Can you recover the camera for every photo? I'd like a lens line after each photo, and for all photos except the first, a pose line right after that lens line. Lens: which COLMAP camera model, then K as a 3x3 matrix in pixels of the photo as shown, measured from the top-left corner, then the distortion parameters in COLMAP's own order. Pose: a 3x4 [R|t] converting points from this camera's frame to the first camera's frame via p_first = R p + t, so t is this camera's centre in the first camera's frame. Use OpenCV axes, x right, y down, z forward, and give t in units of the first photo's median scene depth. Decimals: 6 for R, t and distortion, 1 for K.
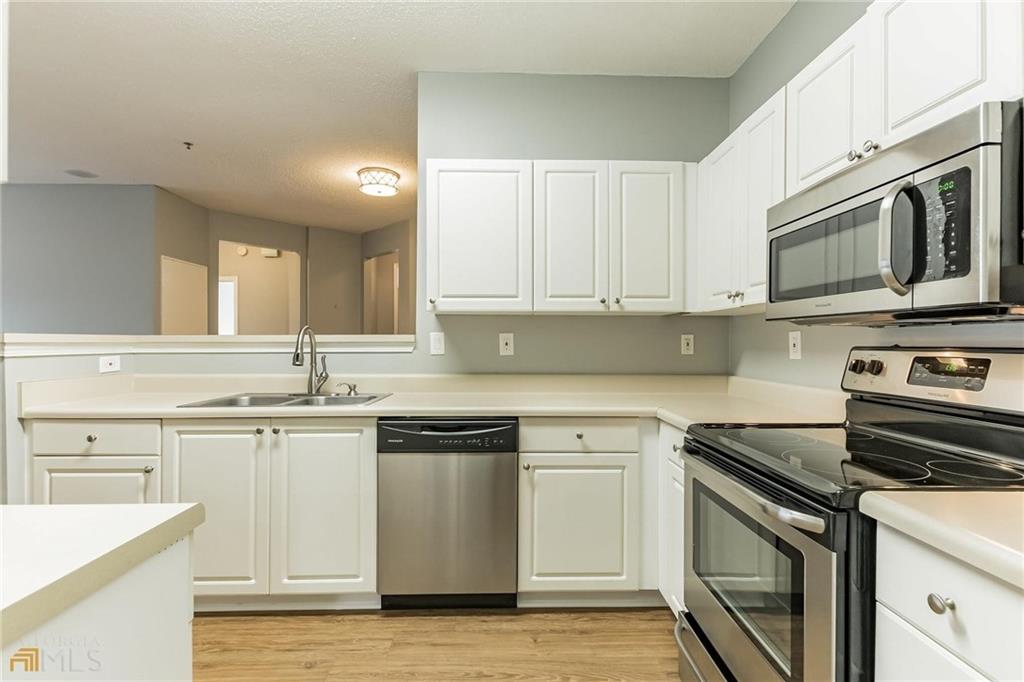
lens RADIAL K [[479.1, 0, 517.5], [0, 479.1, 346.6], [0, 0, 1]] dist [-0.000051, -0.000014]
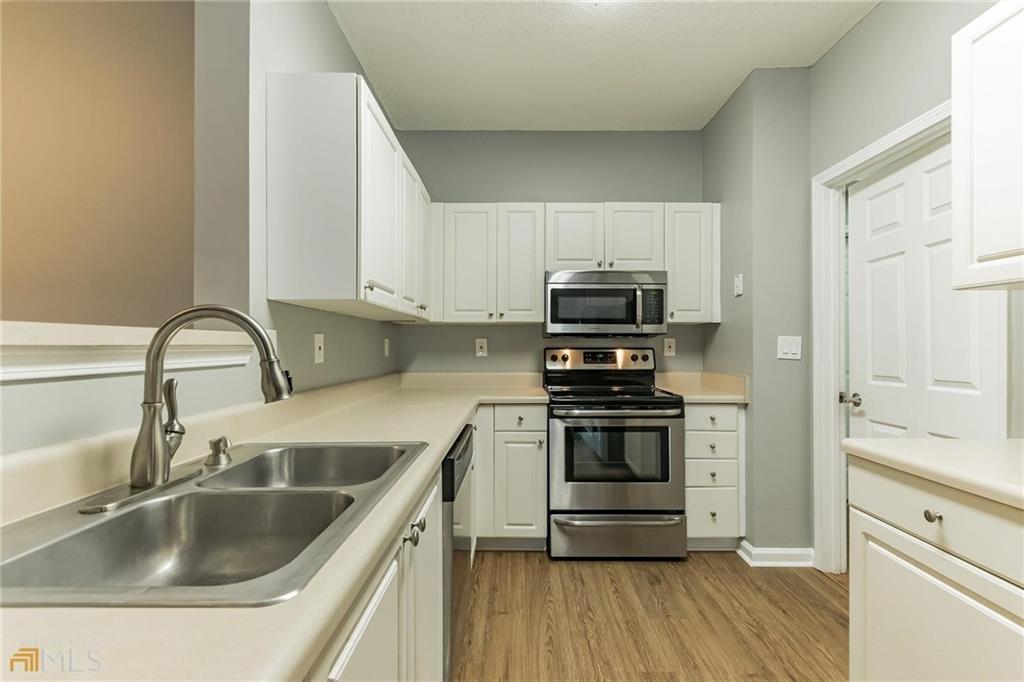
lens RADIAL K [[460.6, 0, 512.0], [0, 460.6, 341.0], [0, 0, 1]] dist [0.000598, 0.000066]
pose [[0.033638, 0.006628, 0.999412, -1.009877], [0.009757, 0.999928, -0.006960, -0.013783], [-0.999386, 0.009985, 0.033571, 0.908262]]
